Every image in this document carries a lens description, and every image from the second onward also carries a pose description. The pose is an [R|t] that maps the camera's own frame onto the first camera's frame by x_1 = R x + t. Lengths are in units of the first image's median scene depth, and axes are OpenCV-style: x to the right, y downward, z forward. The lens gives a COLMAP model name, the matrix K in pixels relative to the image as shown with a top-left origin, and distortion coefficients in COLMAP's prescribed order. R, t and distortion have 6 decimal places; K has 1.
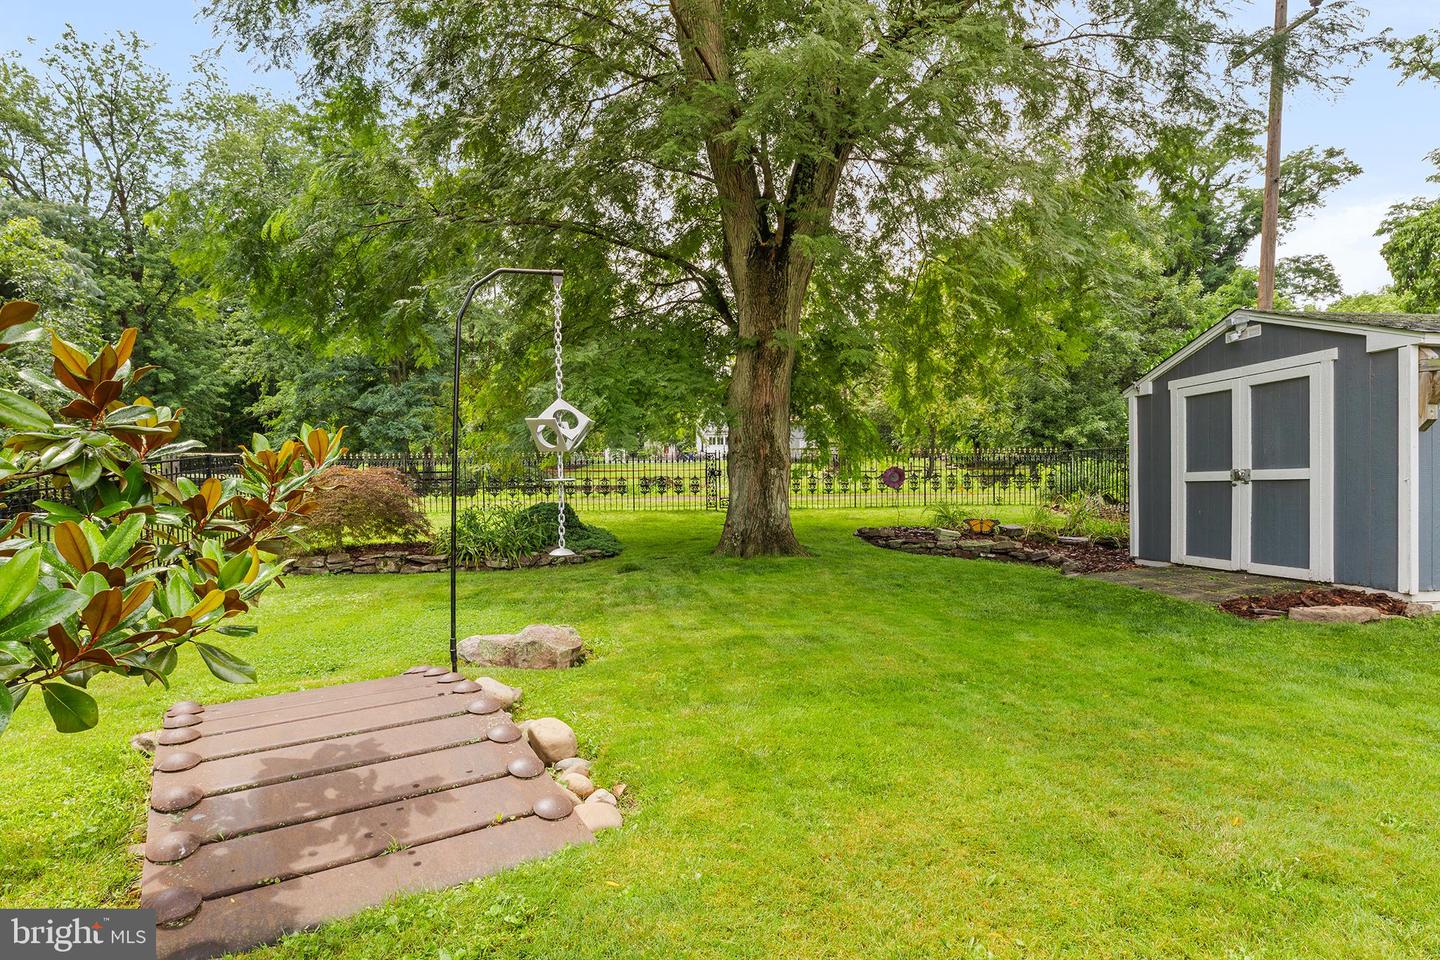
lens RADIAL K [[752.1, 0, 720.8], [0, 752.1, 493.2], [0, 0, 1]] dist [0.021109, -0.014511]
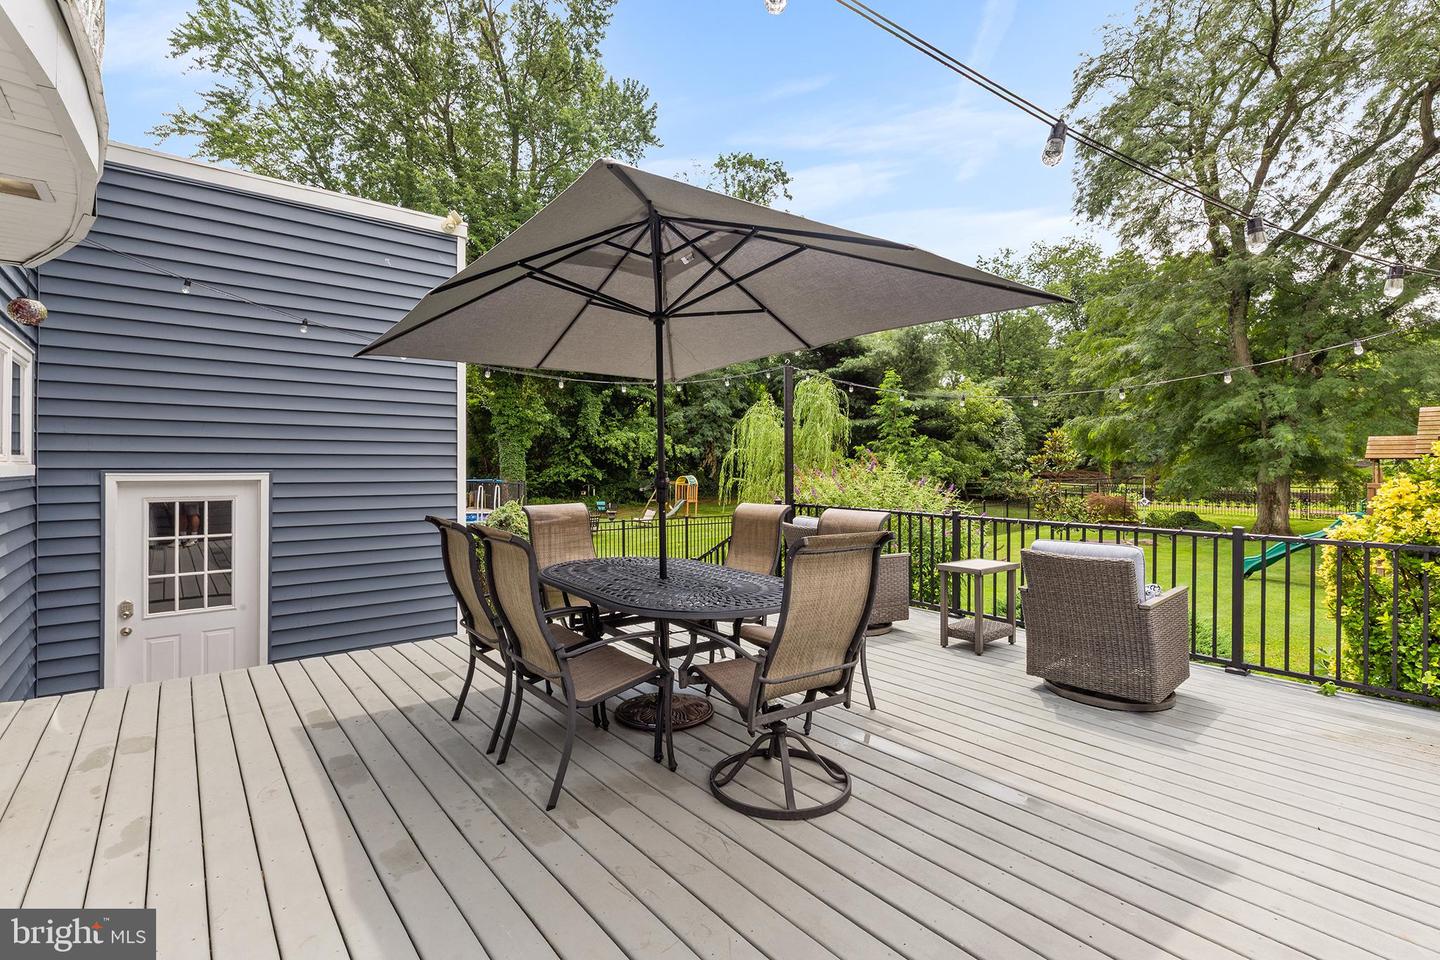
lens RADIAL K [[659.3, 0, 719.0], [0, 659.3, 466.2], [0, 0, 1]] dist [0.000777, 0.000279]
pose [[0.534417, 0.014906, -0.845090, 0.439653], [-0.028015, 0.999607, -0.000085, -0.051203], [0.844757, 0.023721, 0.534625, -0.851809]]
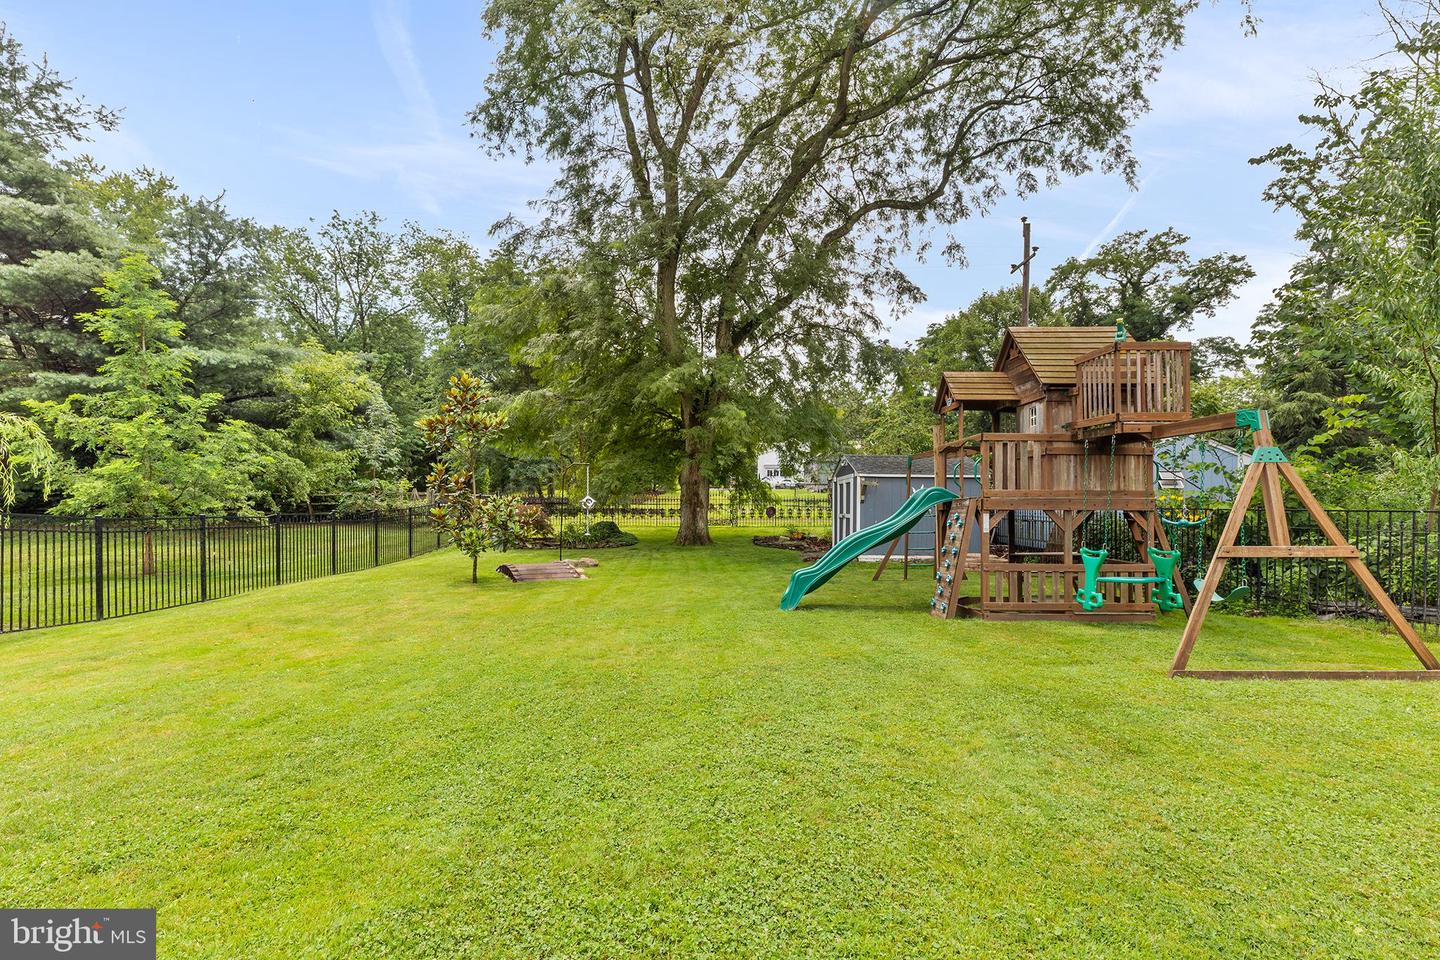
lens RADIAL K [[667.5, 0, 722.6], [0, 667.5, 506.3], [0, 0, 1]] dist [0.003086, 0.000752]
pose [[0.993290, 0.015574, -0.114596, 0.167030], [-0.016861, 0.999805, -0.010267, -0.008286], [0.114414, 0.012130, 0.993359, -0.448768]]
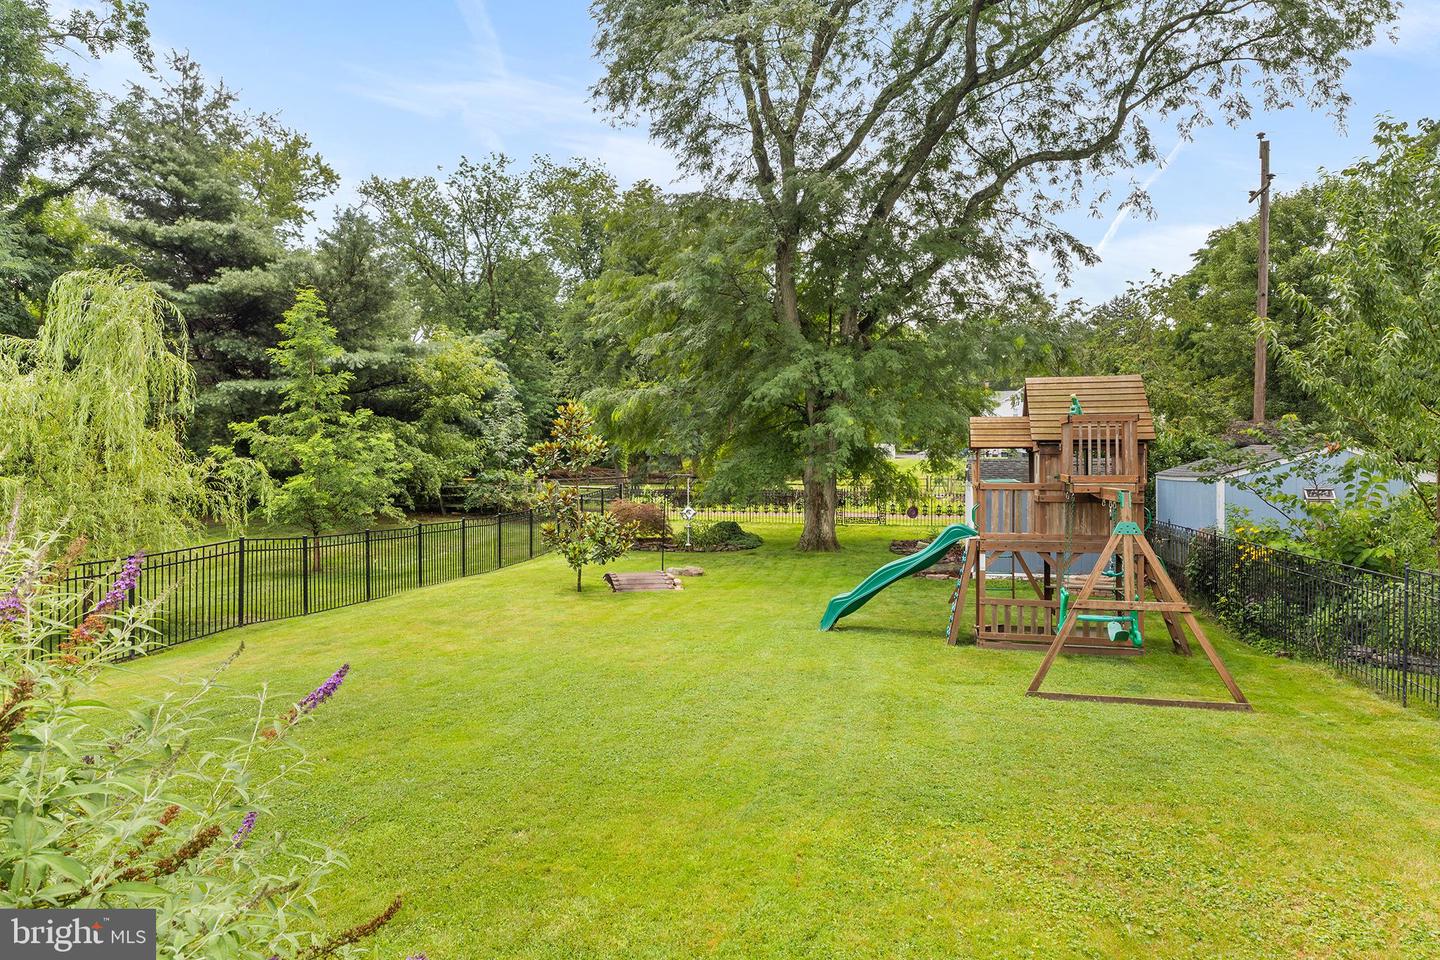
lens RADIAL K [[902.1, 0, 720.0], [0, 902.1, 480.0], [0, 0, 1]] dist [0.005785, 0.001551]
pose [[0.935011, 0.019863, -0.354063, 0.305558], [-0.020146, 0.999793, 0.002888, -0.052116], [0.354047, 0.004433, 0.935217, -0.640320]]
